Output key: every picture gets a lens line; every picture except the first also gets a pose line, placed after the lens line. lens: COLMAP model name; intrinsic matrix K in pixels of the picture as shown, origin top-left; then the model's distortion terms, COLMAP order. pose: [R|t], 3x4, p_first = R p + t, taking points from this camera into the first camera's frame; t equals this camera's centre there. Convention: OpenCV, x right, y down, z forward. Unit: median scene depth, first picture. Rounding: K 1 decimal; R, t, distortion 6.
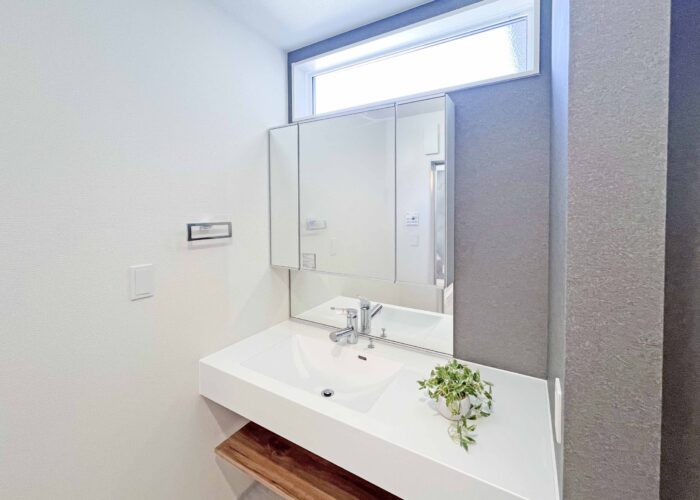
lens RADIAL K [[286.8, 0, 369.5], [0, 286.8, 225.9], [0, 0, 1]] dist [-0.001862, -0.000286]
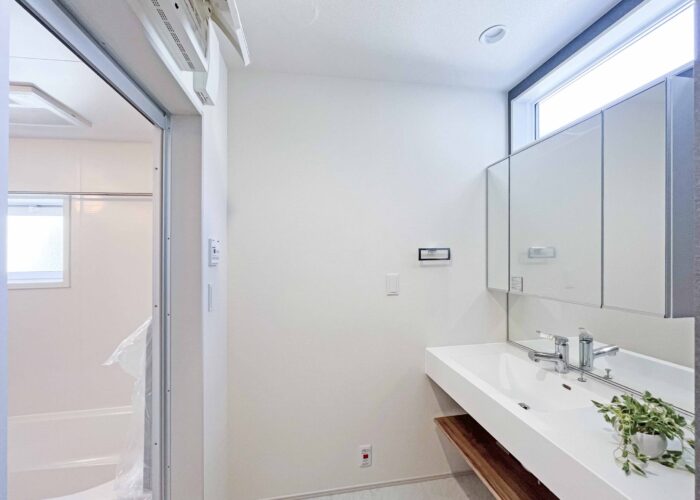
lens RADIAL K [[282.9, 0, 348.4], [0, 282.9, 252.9], [0, 0, 1]] dist [-0.000646, -0.000118]
pose [[0.615415, -0.006087, -0.788180, 0.240682], [-0.023146, 0.999399, -0.025791, 0.053526], [0.787863, 0.034116, 0.614905, -0.138158]]
